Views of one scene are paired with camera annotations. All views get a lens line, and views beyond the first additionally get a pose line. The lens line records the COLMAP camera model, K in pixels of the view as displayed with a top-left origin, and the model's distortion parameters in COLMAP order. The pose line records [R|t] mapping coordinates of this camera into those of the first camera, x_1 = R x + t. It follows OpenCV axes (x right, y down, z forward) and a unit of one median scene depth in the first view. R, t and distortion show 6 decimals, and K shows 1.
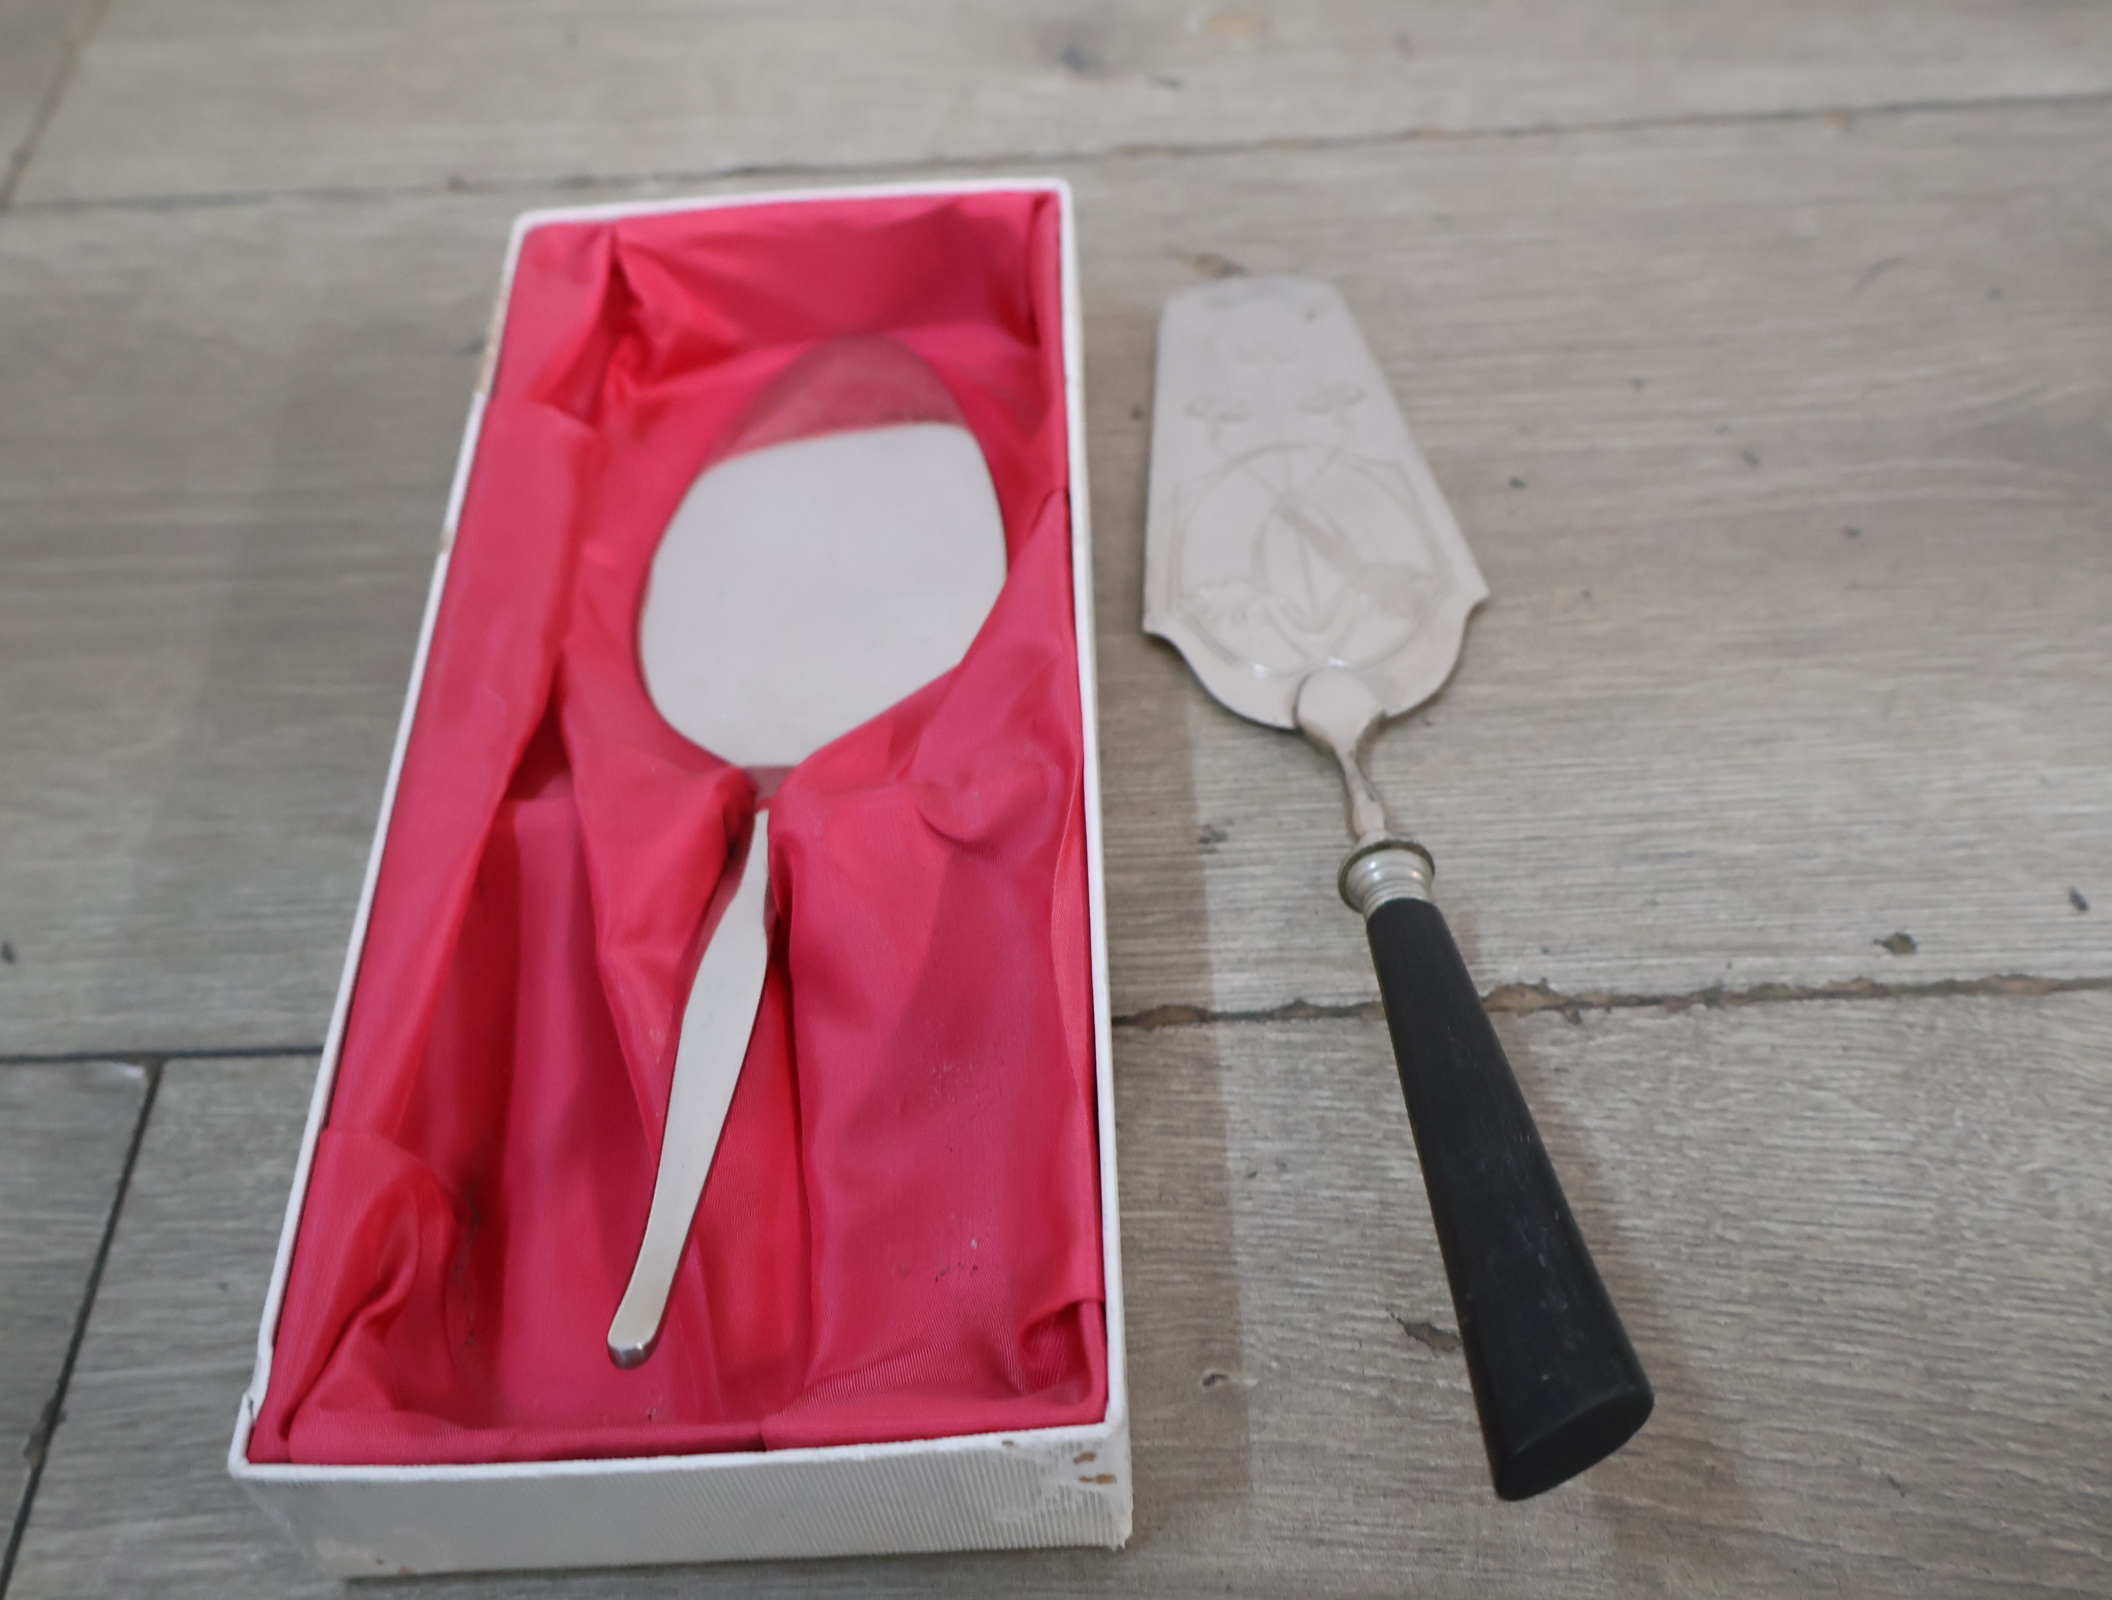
lens RADIAL K [[2133.4, 0, 1022.5], [0, 2133.4, 830.5], [0, 0, 1]] dist [0.013735, 0.000000]
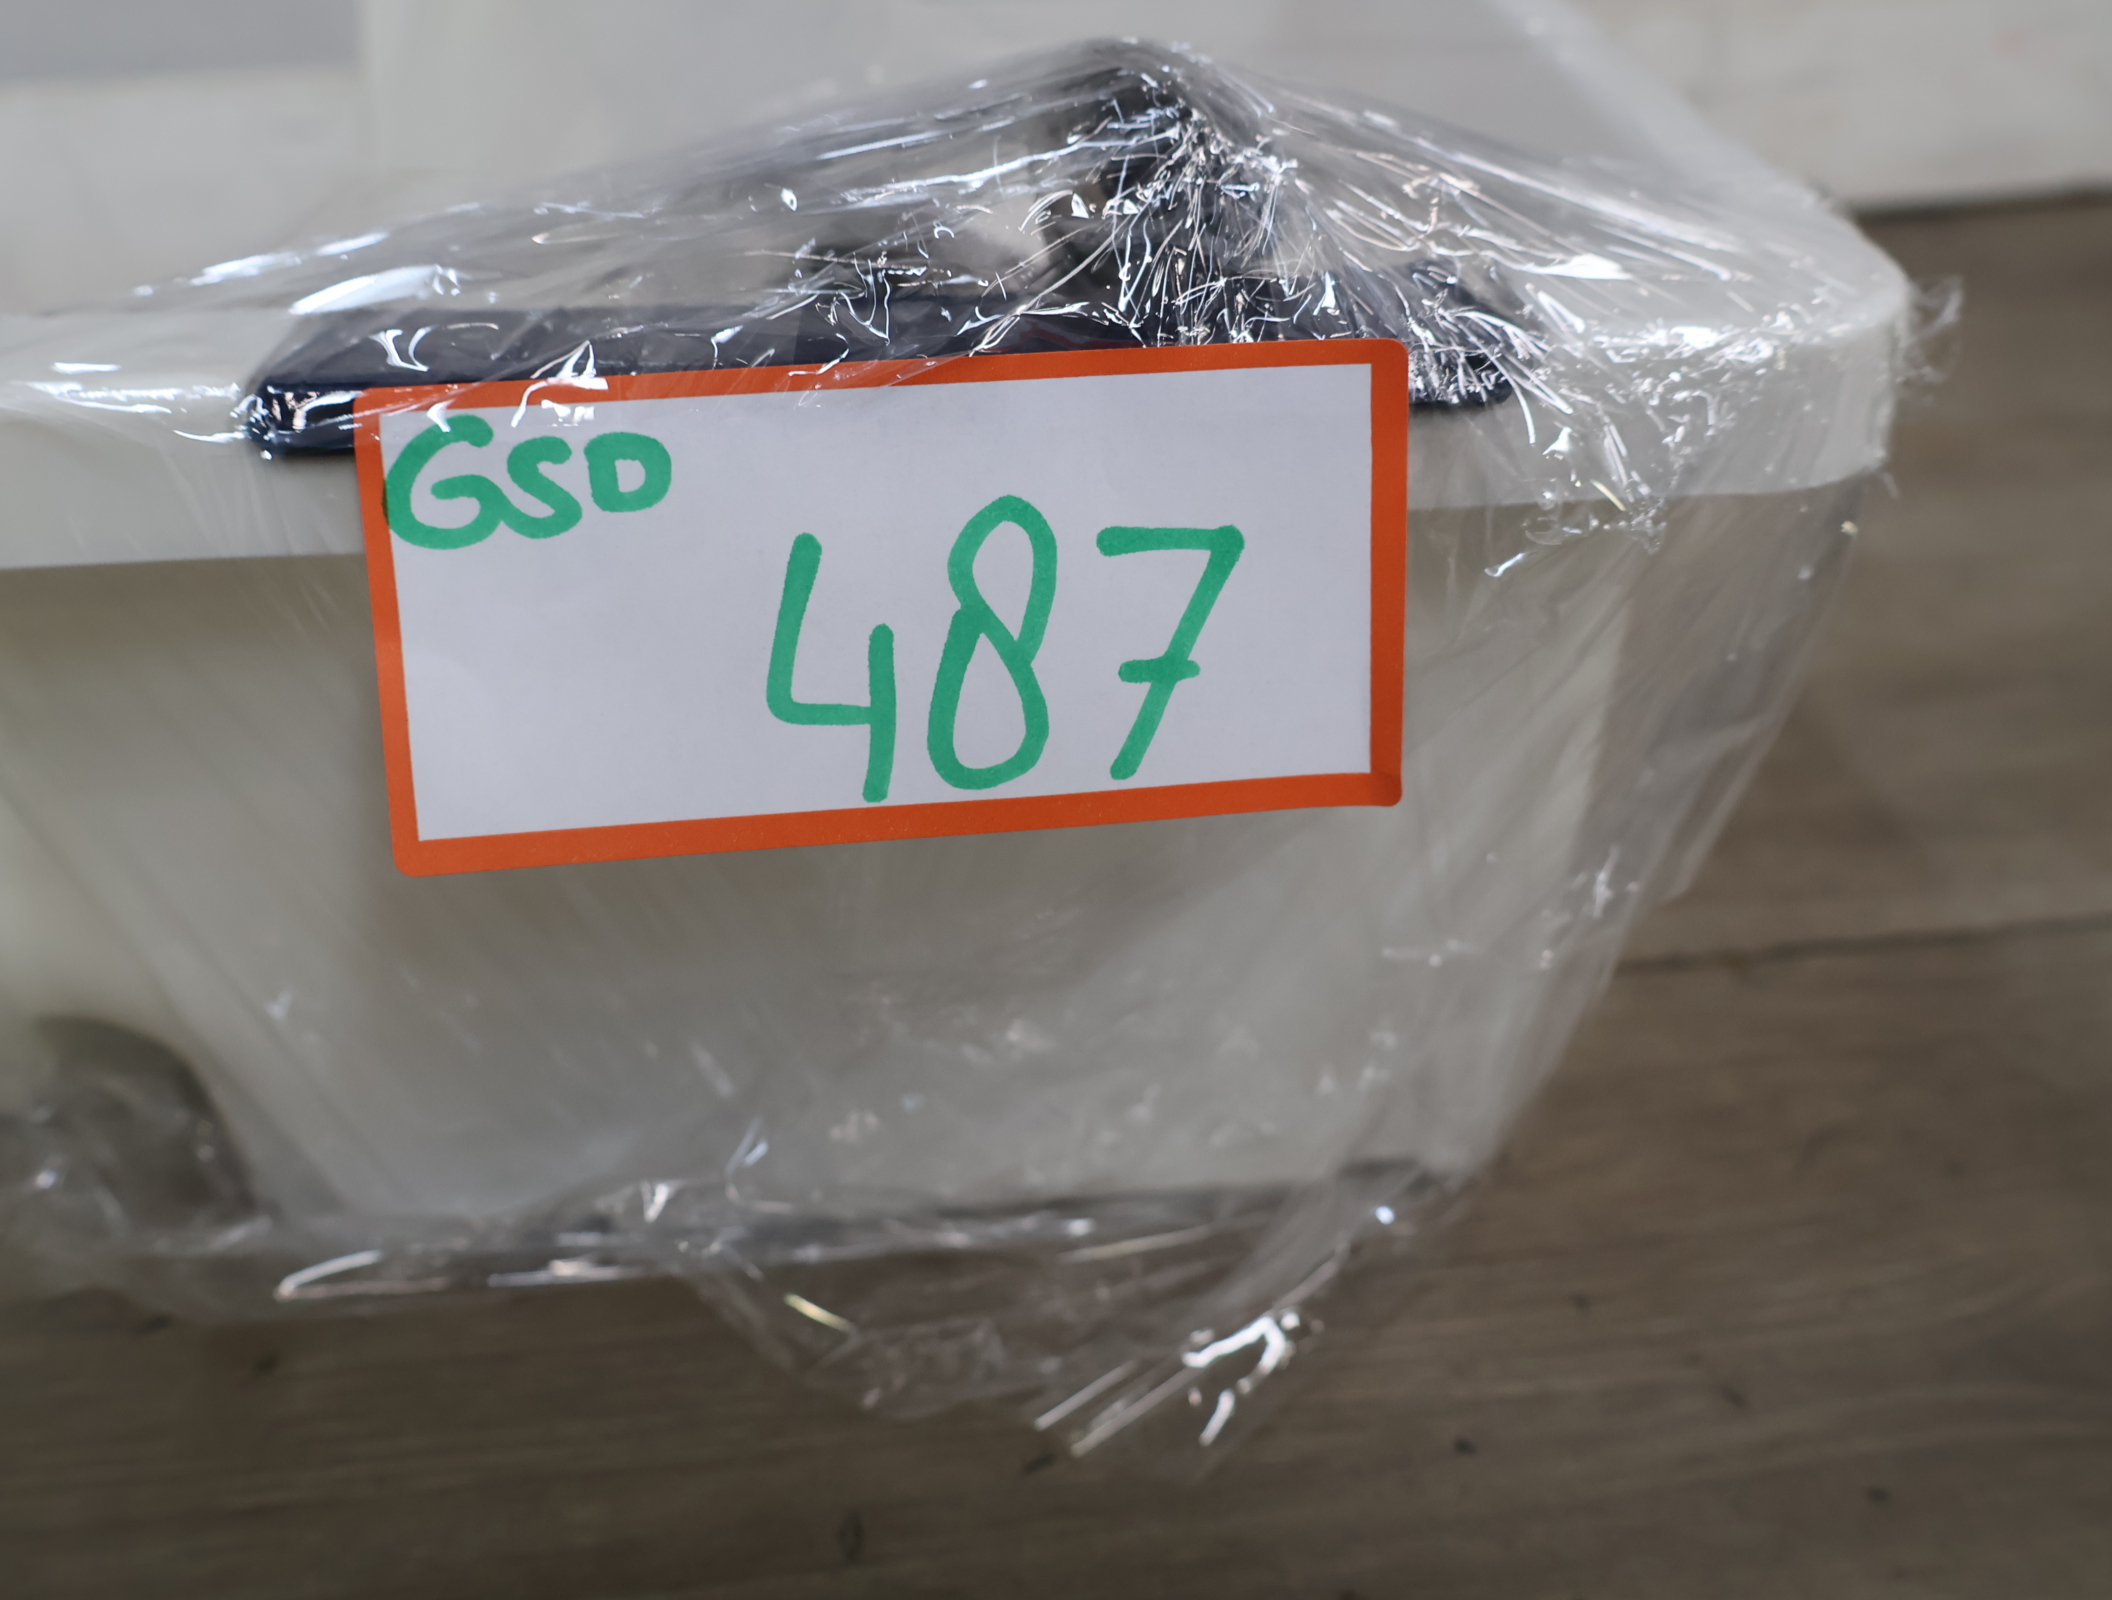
lens RADIAL K [[2133.4, 0, 1053.0], [0, 2133.4, 837.1], [0, 0, 1]] dist [0.013735, 0.000000]
pose [[0.992937, -0.035097, 0.113335, -0.009980], [0.068696, 0.948903, -0.307999, -0.164381], [-0.096734, 0.313609, 0.944612, 0.198613]]
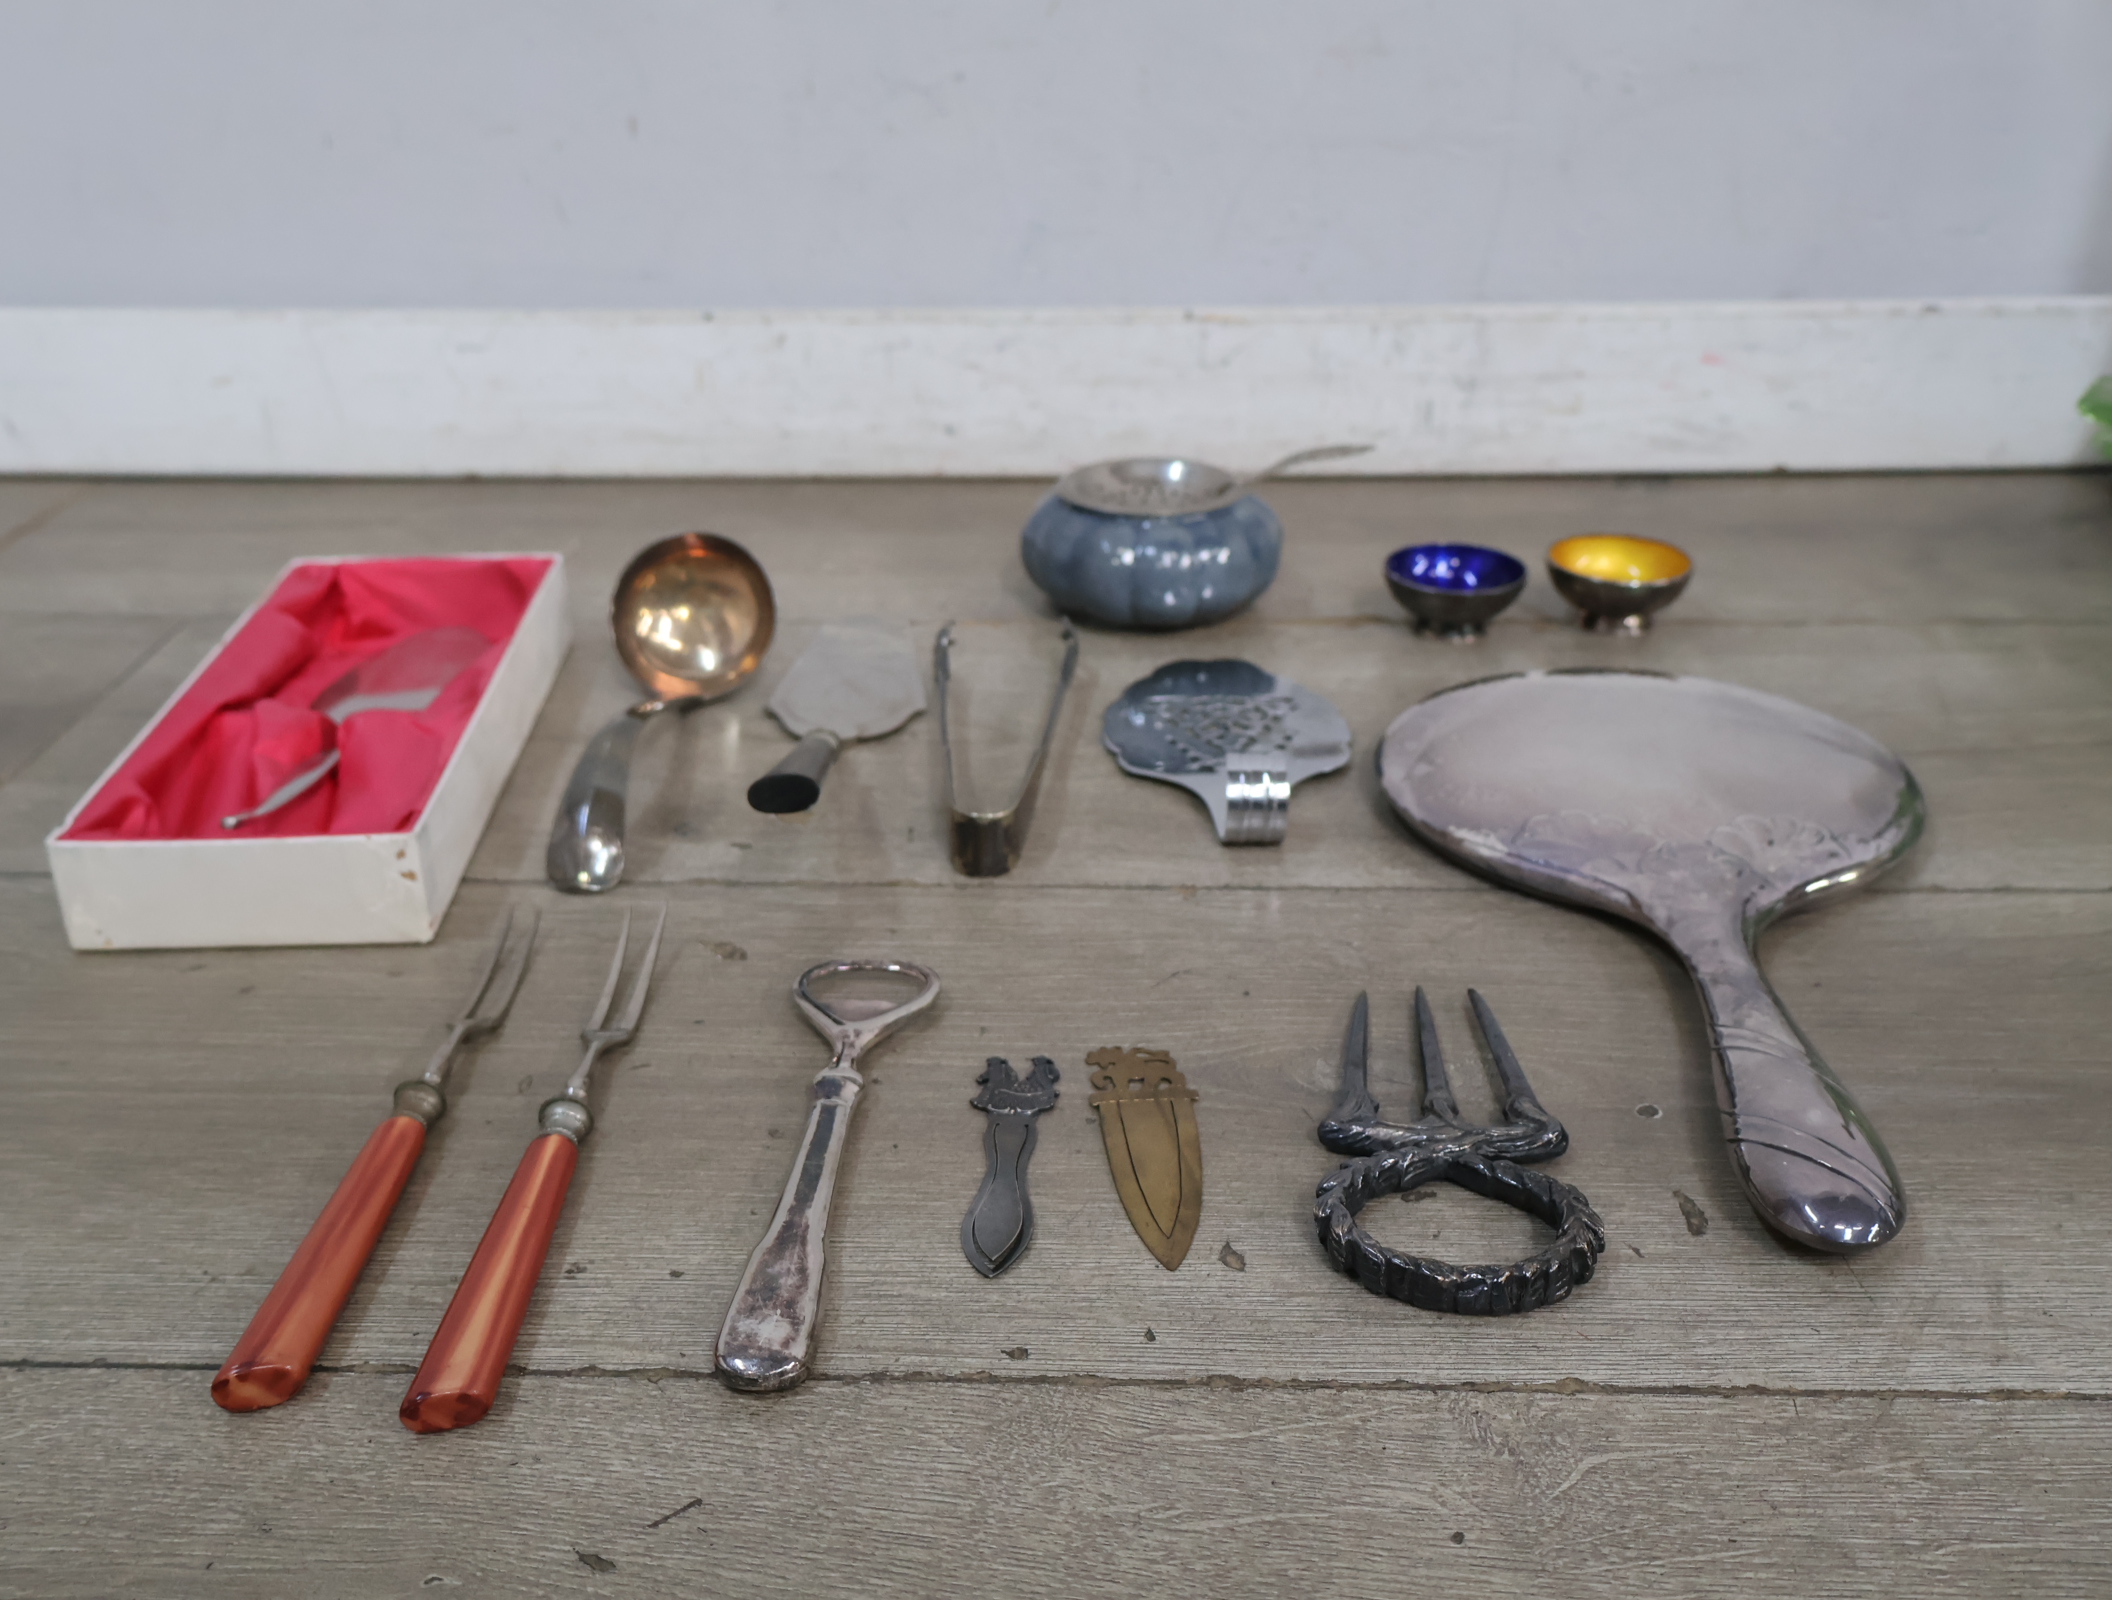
lens RADIAL K [[2133.4, 0, 1025.0], [0, 2133.4, 812.9], [0, 0, 1]] dist [0.013735, 0.000000]
pose [[0.997587, 0.065620, -0.022657, 0.404399], [-0.068946, 0.898395, -0.433743, 0.329102], [-0.008107, 0.434259, 0.900752, -0.410061]]
